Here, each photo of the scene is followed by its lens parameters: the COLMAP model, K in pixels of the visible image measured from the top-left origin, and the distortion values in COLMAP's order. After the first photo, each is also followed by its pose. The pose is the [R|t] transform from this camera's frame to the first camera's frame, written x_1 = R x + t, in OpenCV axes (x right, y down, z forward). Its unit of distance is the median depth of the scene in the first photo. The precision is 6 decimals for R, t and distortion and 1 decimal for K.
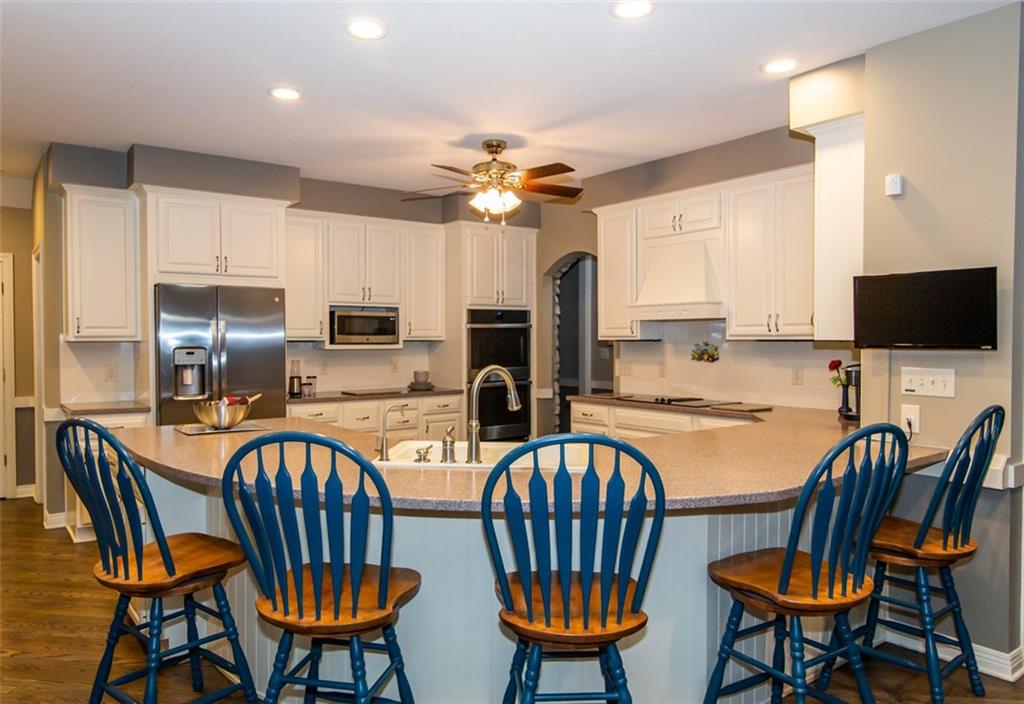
lens RADIAL K [[715.9, 0, 492.5], [0, 715.9, 353.1], [0, 0, 1]] dist [-0.000207, -0.000433]
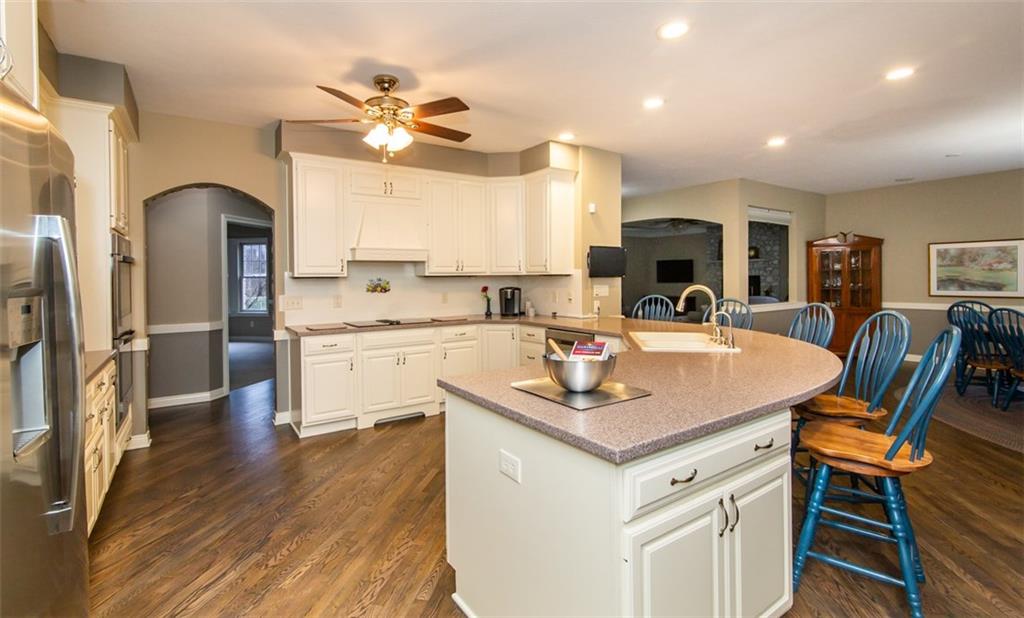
lens RADIAL K [[468.9, 0, 512.8], [0, 468.9, 282.4], [0, 0, 1]] dist [0.000473, -0.000025]
pose [[0.034145, -0.006370, 0.999397, -0.501188], [0.032767, 0.999449, 0.005251, -0.003407], [-0.998880, 0.032568, 0.034335, 0.617810]]
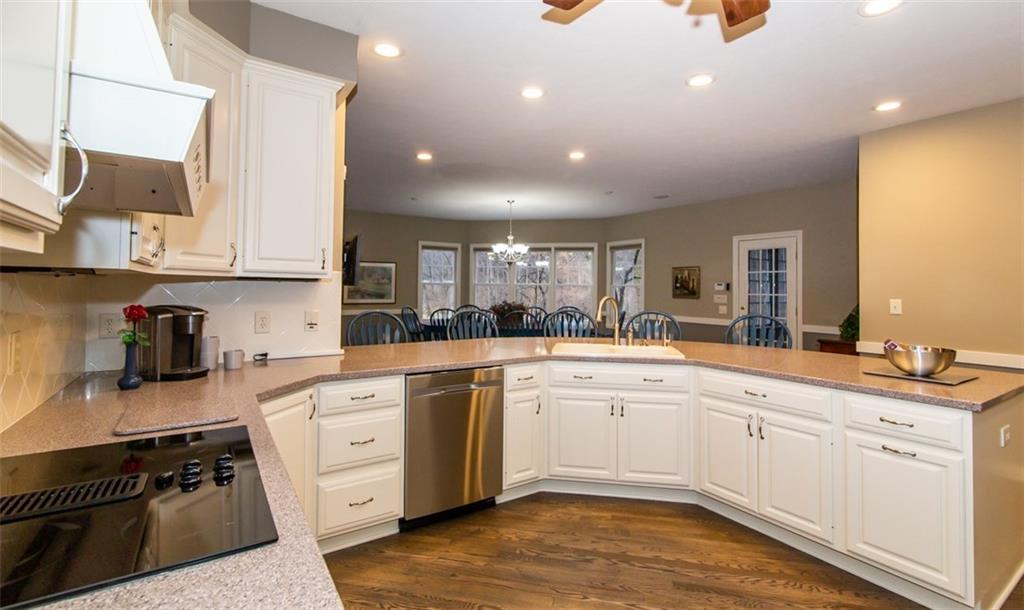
lens RADIAL K [[465.1, 0, 511.2], [0, 465.1, 278.7], [0, 0, 1]] dist [-0.000755, 0.000069]
pose [[-0.998505, -0.007240, 0.054177, 0.084166], [-0.007061, 0.999969, 0.003503, -0.012947], [-0.054200, 0.003115, -0.998525, 0.975958]]
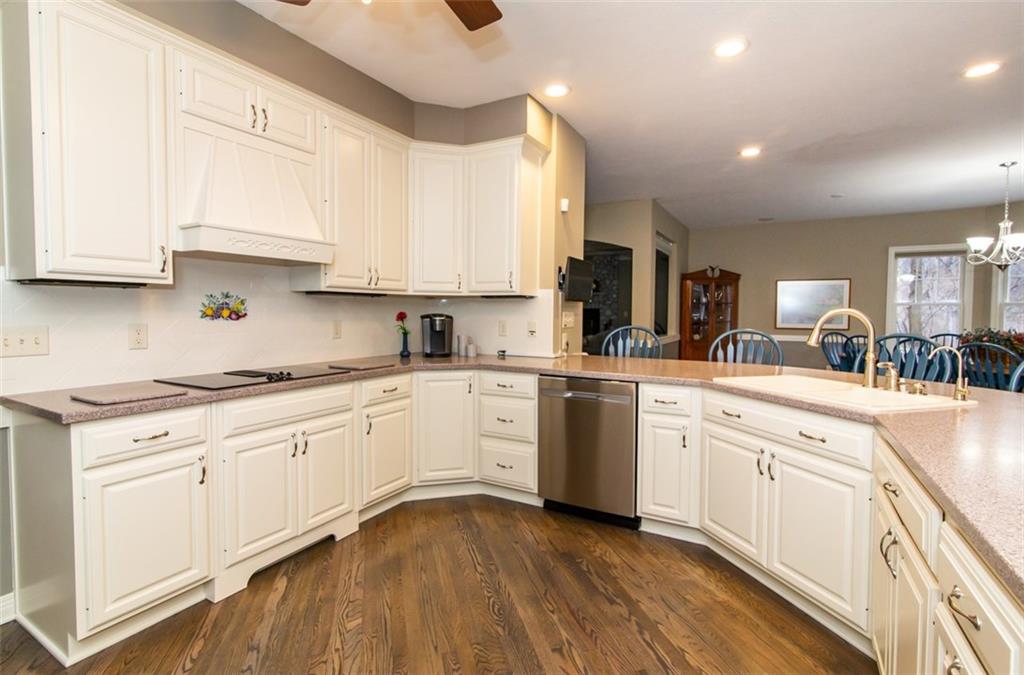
lens RADIAL K [[477.3, 0, 509.8], [0, 477.3, 331.1], [0, 0, 1]] dist [-0.001395, -0.000278]
pose [[-0.400097, -0.036653, 0.915740, -0.220974], [0.016309, 0.998757, 0.047102, 0.004591], [-0.916328, 0.033780, -0.399002, 0.802902]]
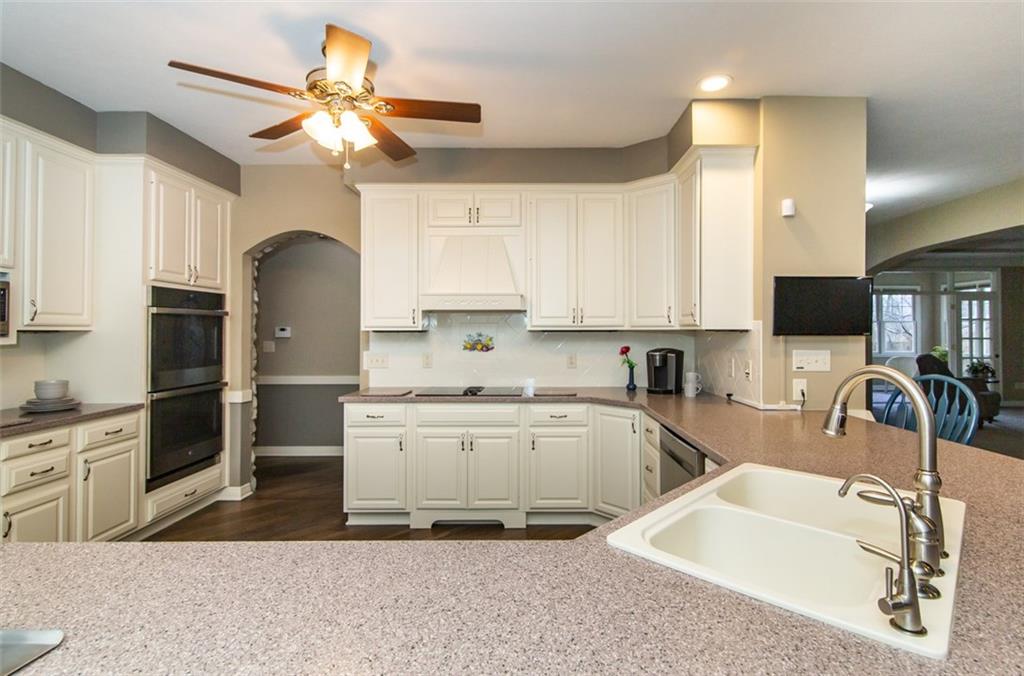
lens RADIAL K [[487.1, 0, 536.4], [0, 487.1, 327.6], [0, 0, 1]] dist [0.000333, 0.000140]
pose [[0.586414, 0.010684, 0.809941, -0.205149], [0.016424, 0.999551, -0.025077, -0.003196], [-0.809845, 0.028008, 0.585975, 0.437691]]
